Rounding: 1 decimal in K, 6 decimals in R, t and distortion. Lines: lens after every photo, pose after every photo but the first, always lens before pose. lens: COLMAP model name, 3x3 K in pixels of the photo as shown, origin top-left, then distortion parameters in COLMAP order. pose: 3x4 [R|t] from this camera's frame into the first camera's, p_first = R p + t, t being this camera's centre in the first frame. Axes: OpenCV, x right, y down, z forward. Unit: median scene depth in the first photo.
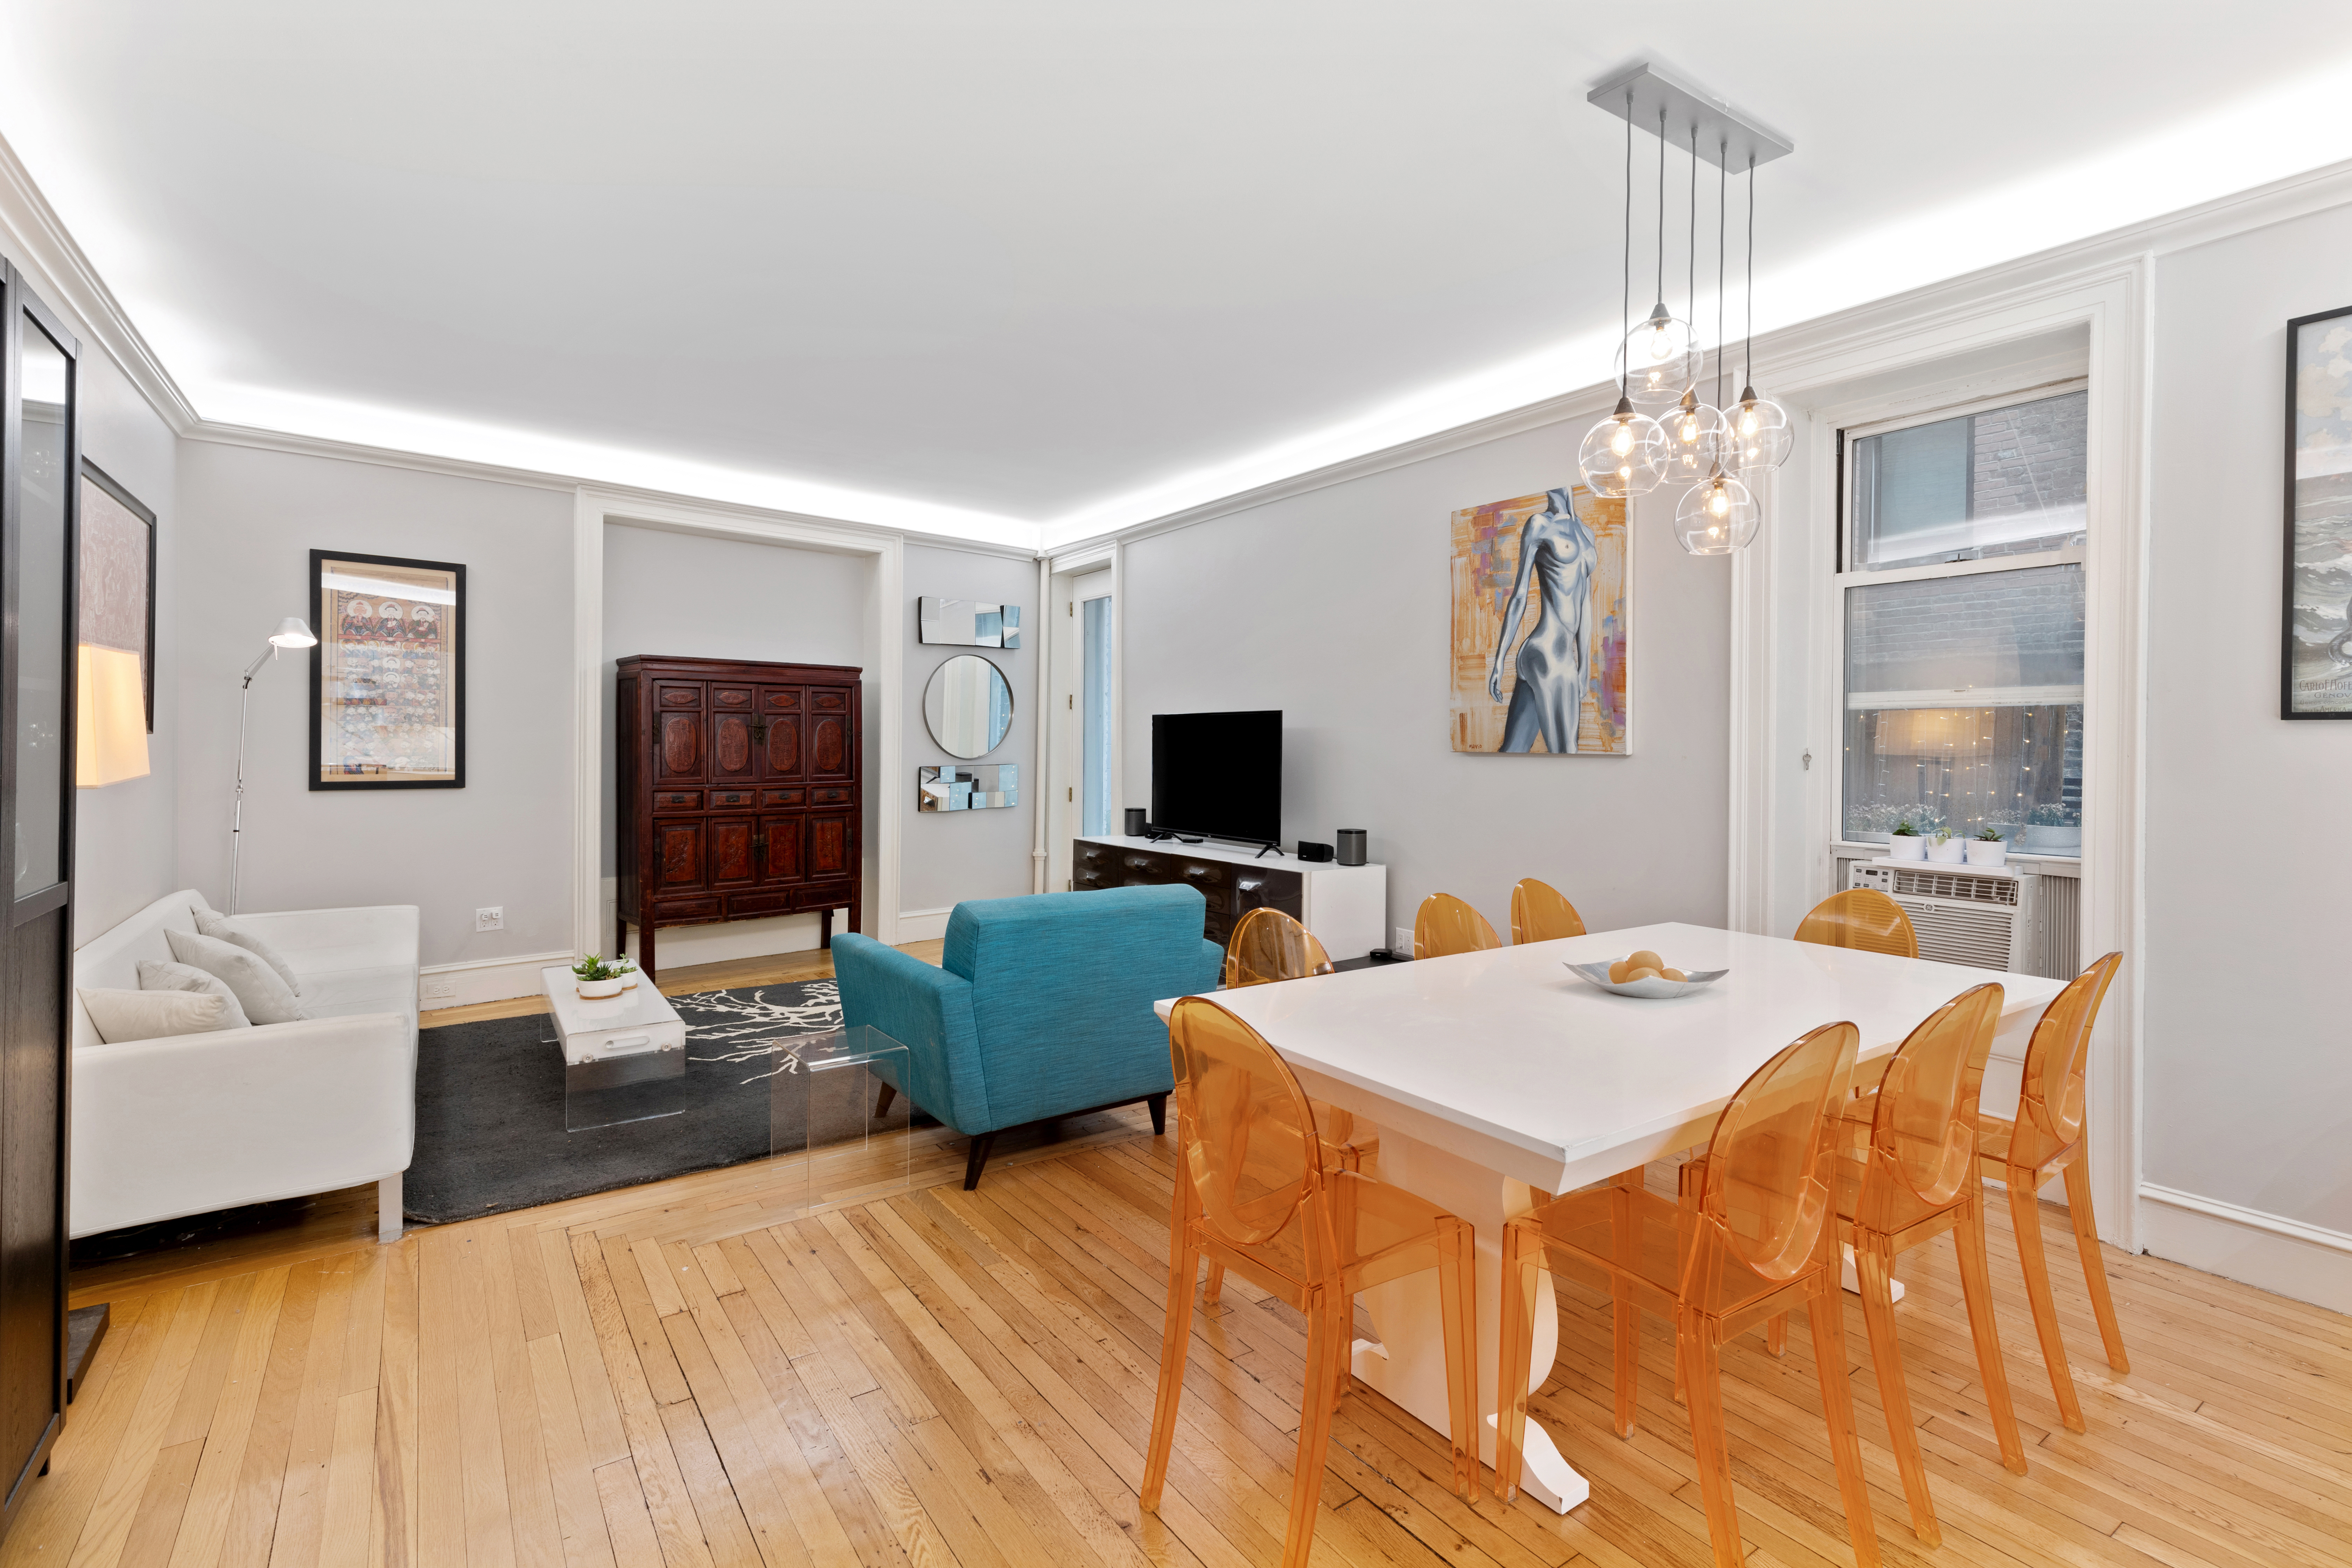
lens RADIAL K [[1095.3, 0, 1175.0], [0, 1095.3, 763.0], [0, 0, 1]] dist [0.001439, 0.000343]
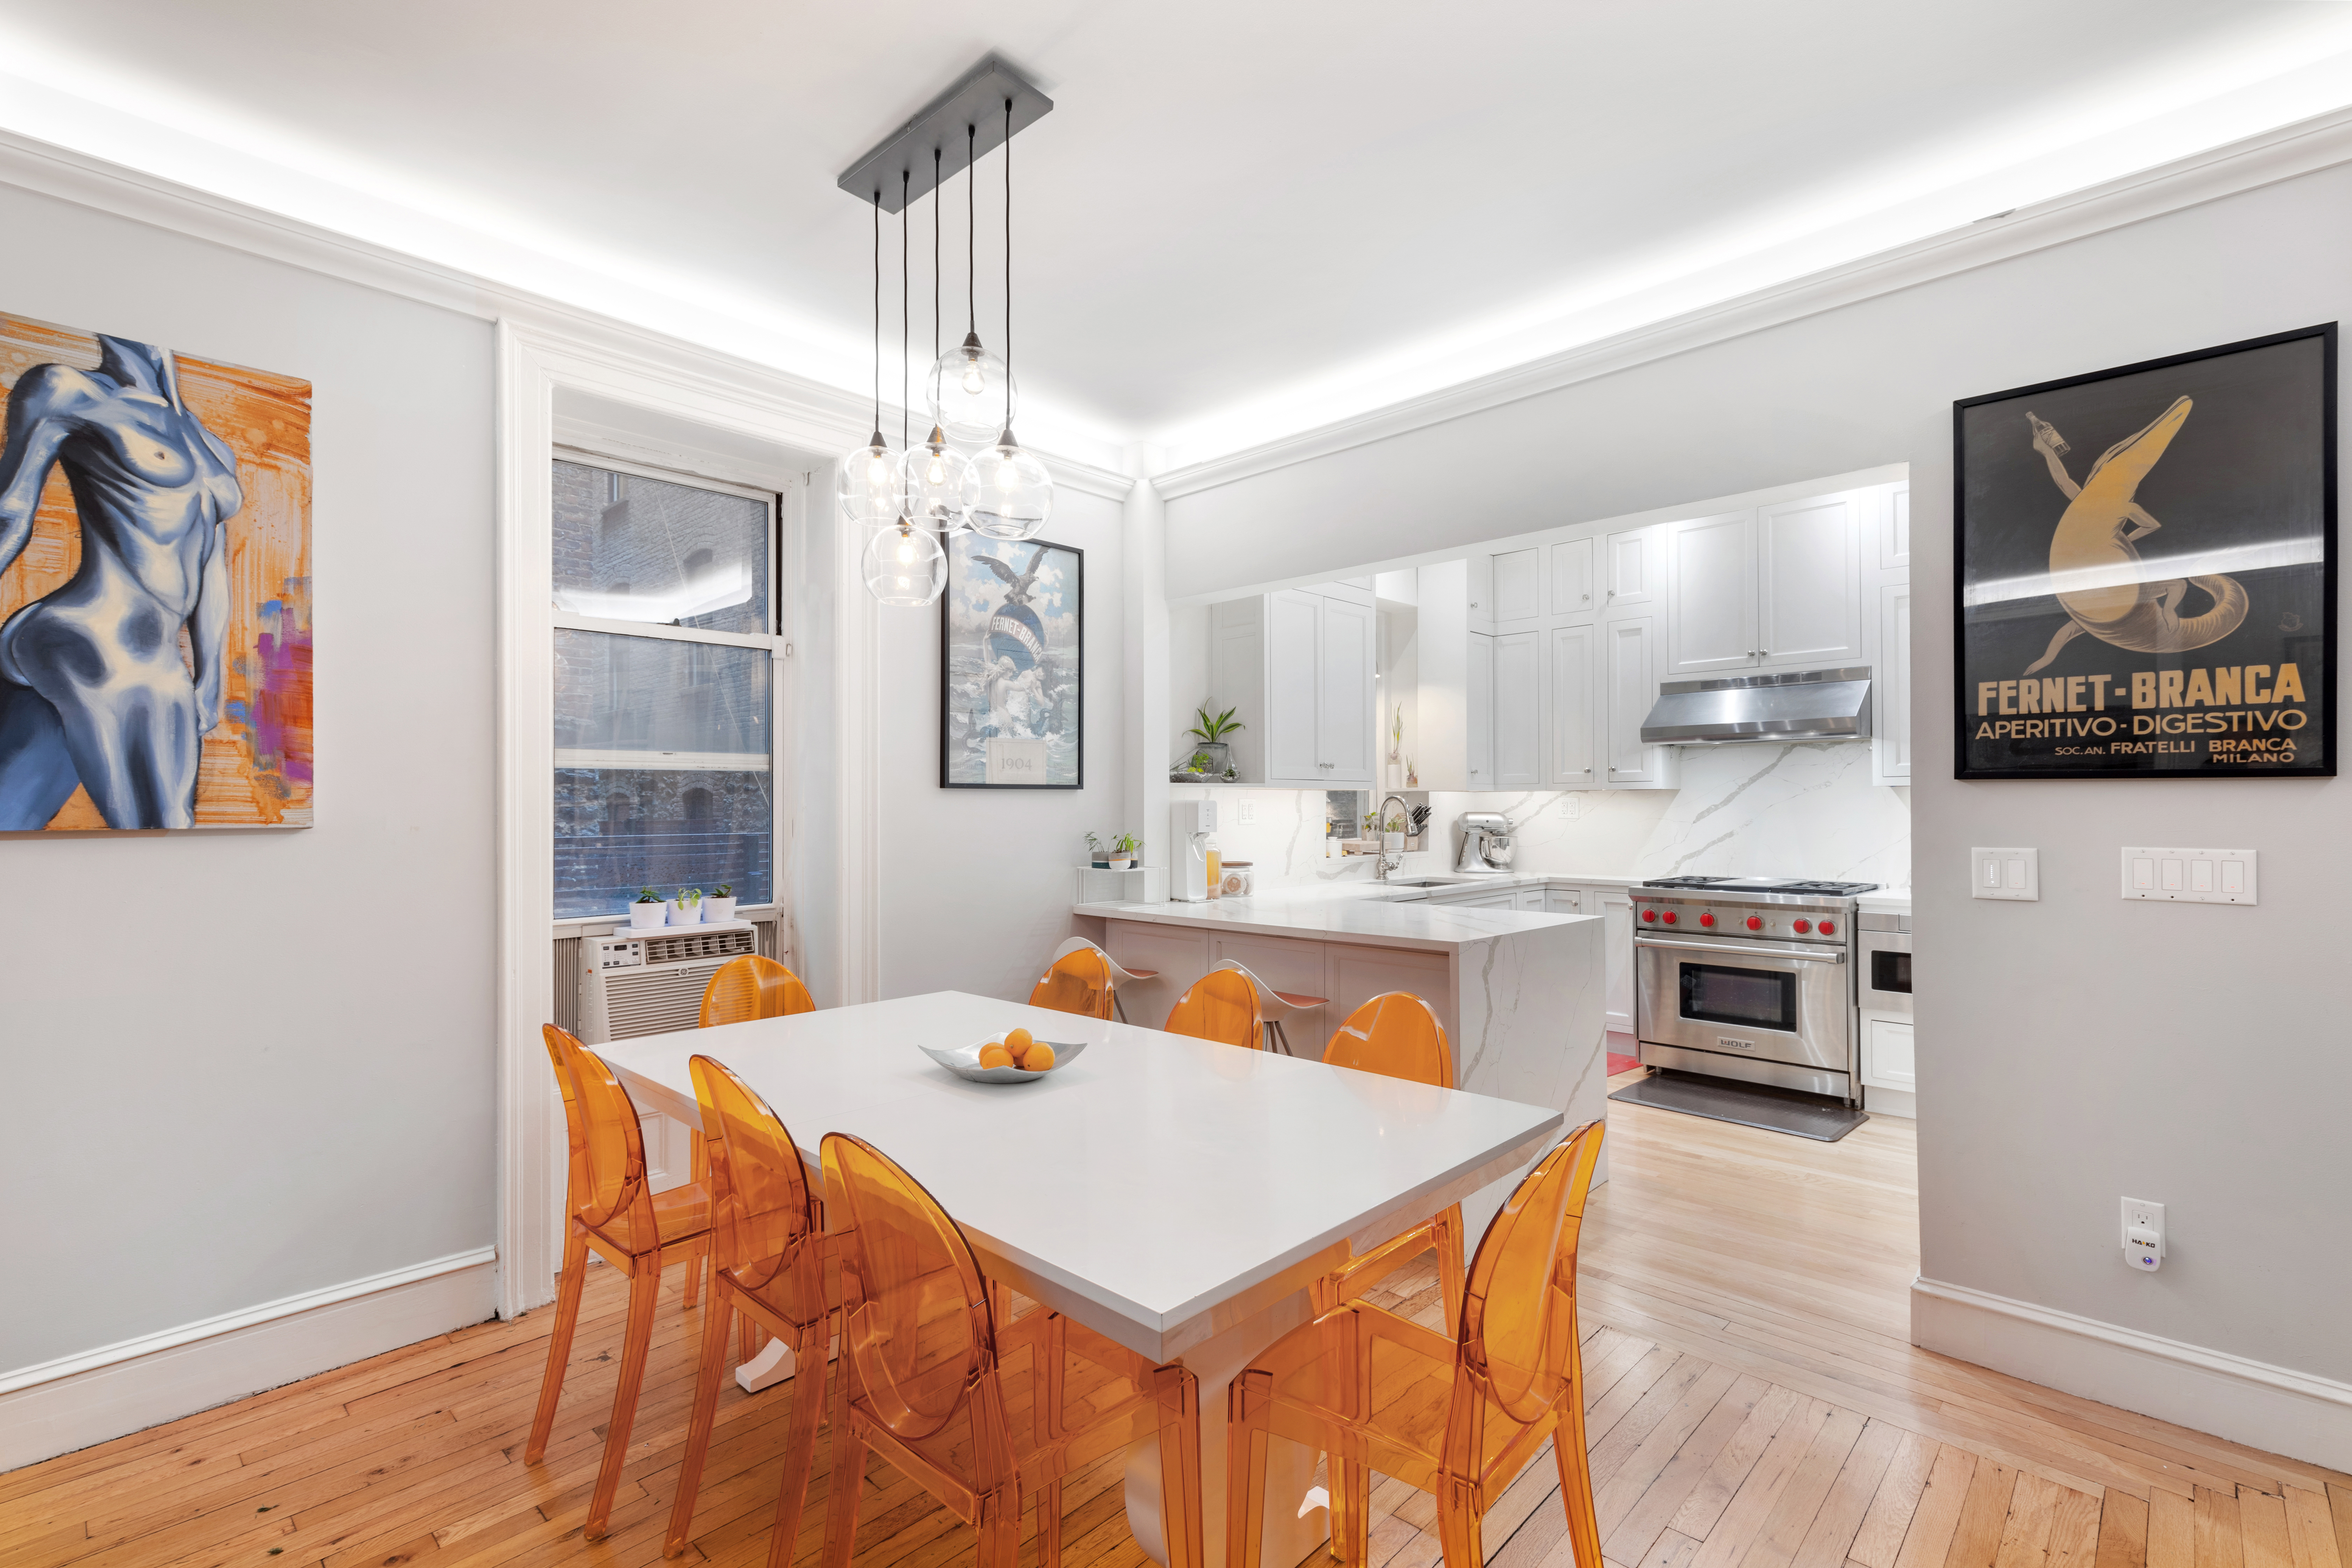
lens RADIAL K [[1047.4, 0, 1176.0], [0, 1047.4, 784.0], [0, 0, 1]] dist [0.001639, -0.000040]
pose [[-0.200298, 0.005056, 0.979722, -0.219897], [0.012905, 0.999914, -0.002522, -0.019705], [-0.979650, 0.012138, -0.200346, 0.506171]]
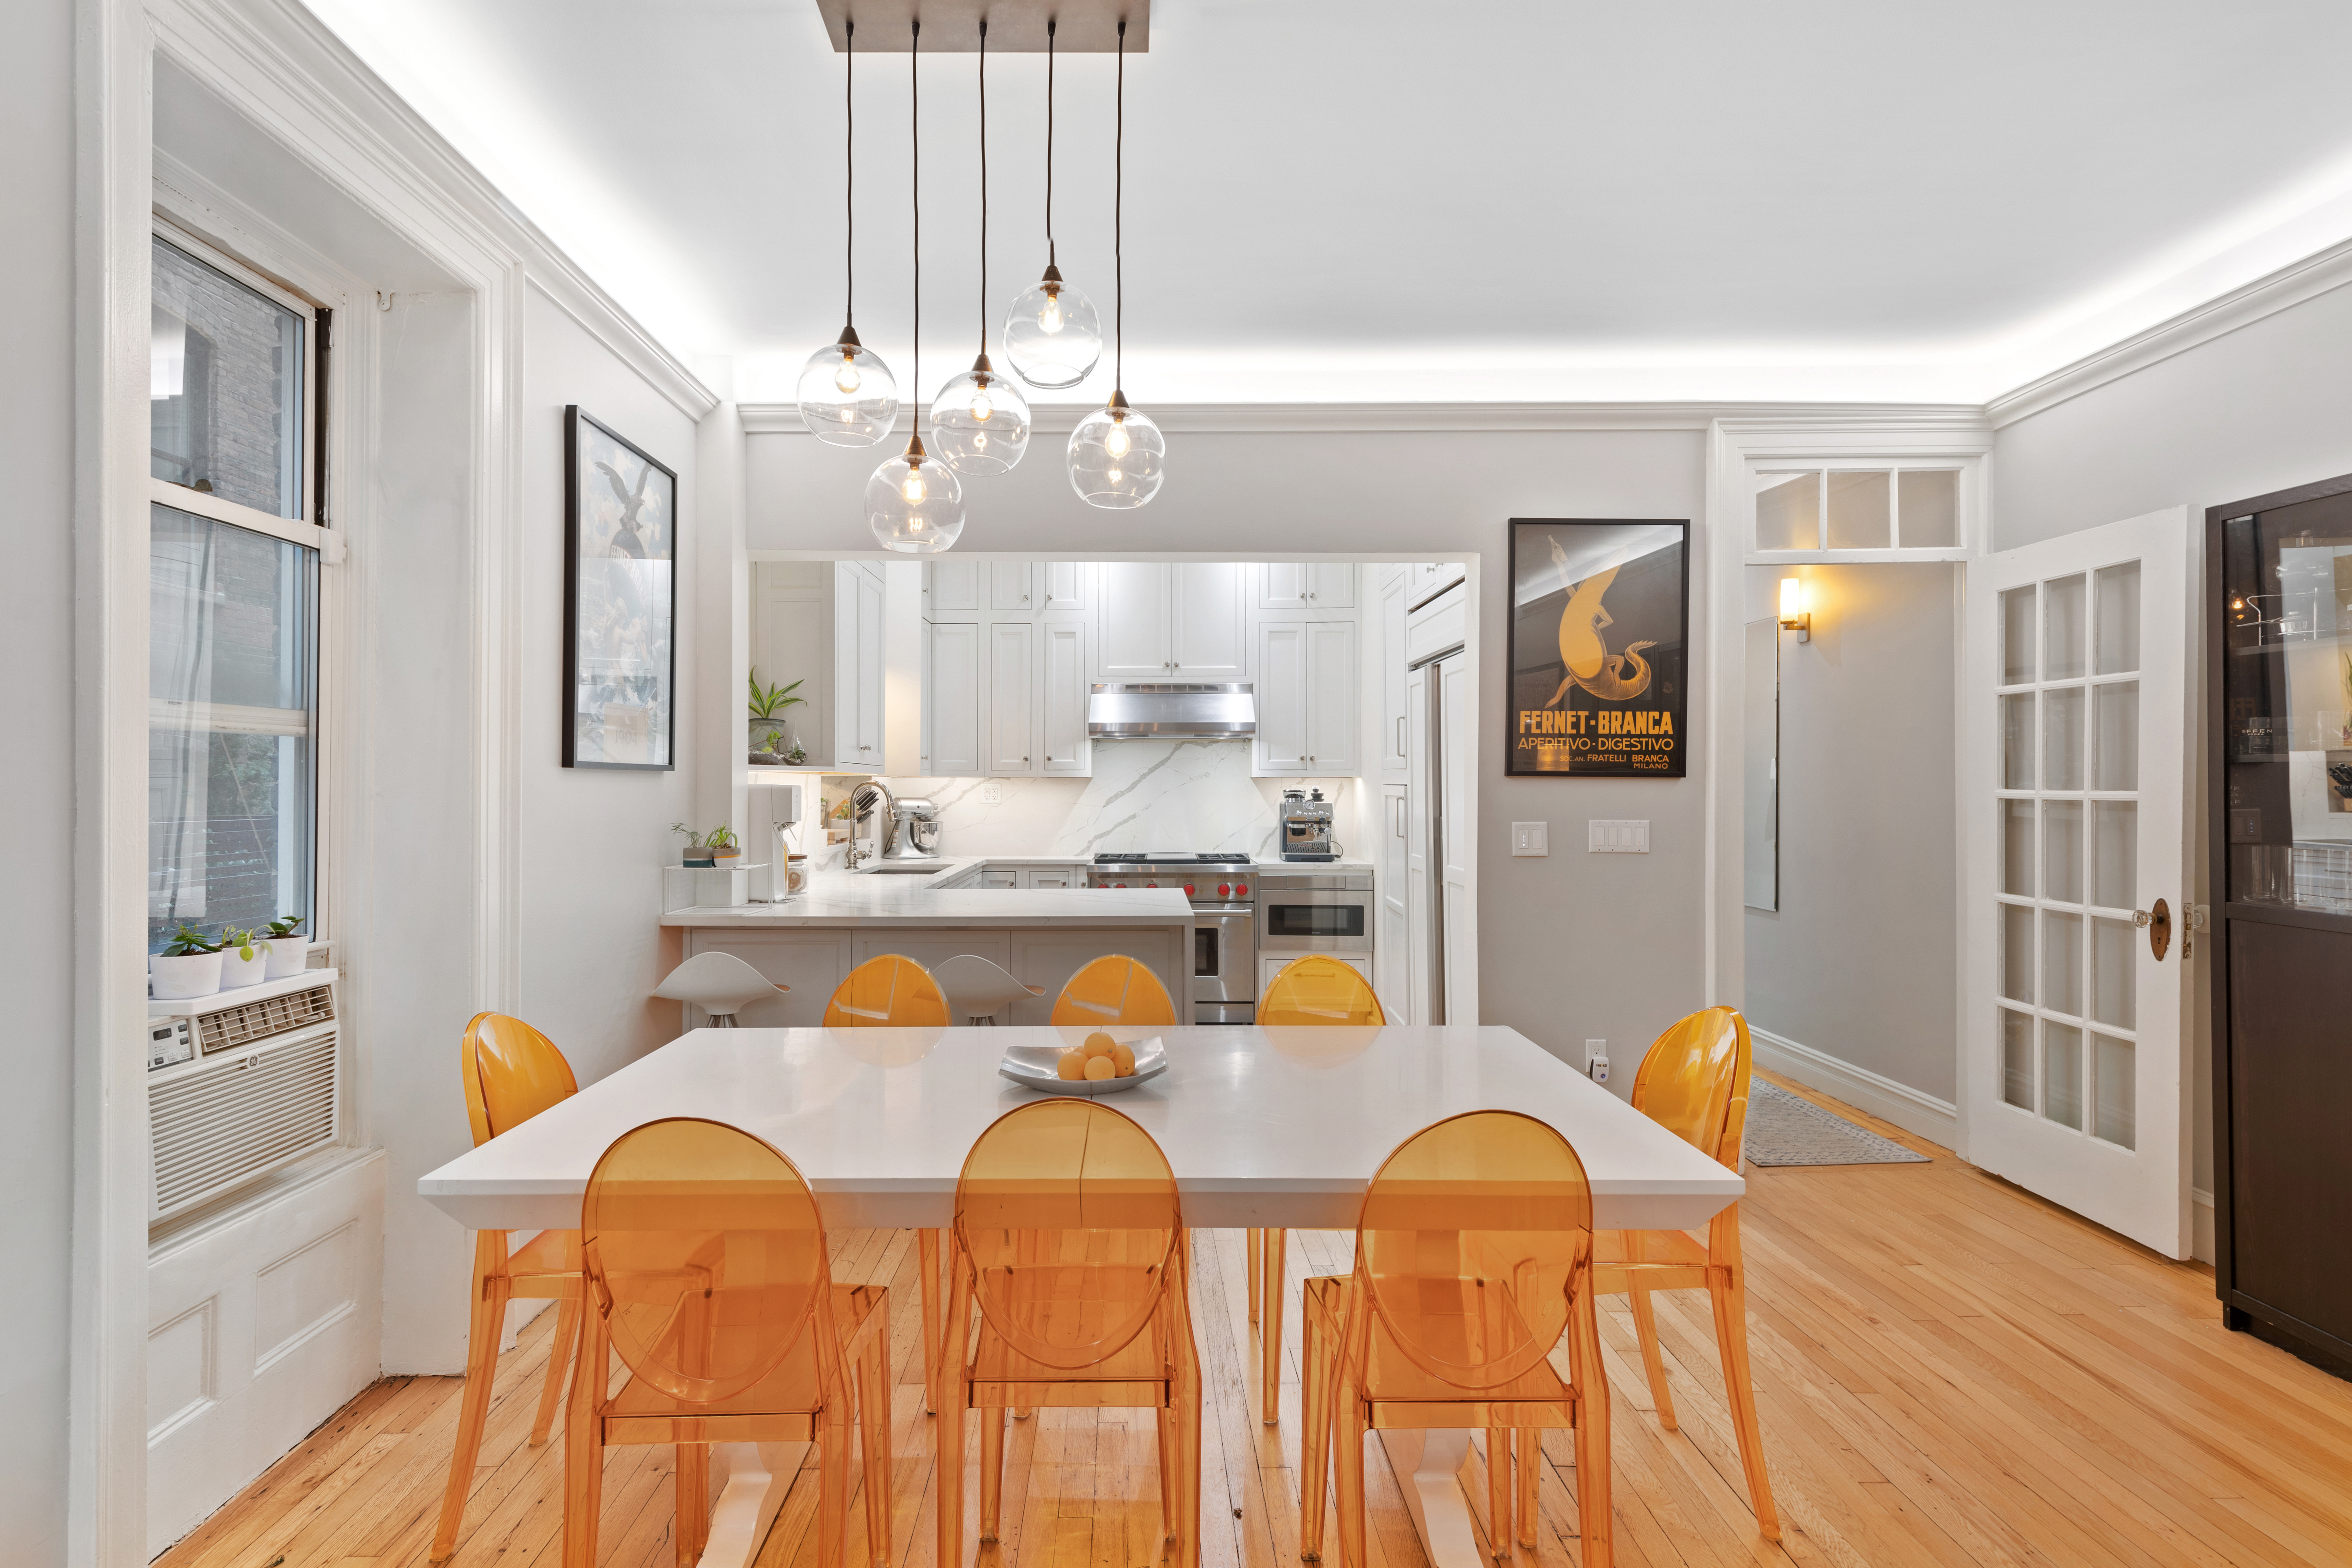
lens RADIAL K [[1078.0, 0, 1181.1], [0, 1078.0, 775.0], [0, 0, 1]] dist [0.001615, 0.000014]
pose [[-0.814923, -0.008964, 0.579500, -0.048296], [-0.006326, 0.999958, 0.006572, -0.022484], [-0.579534, 0.001690, -0.814946, 0.801242]]
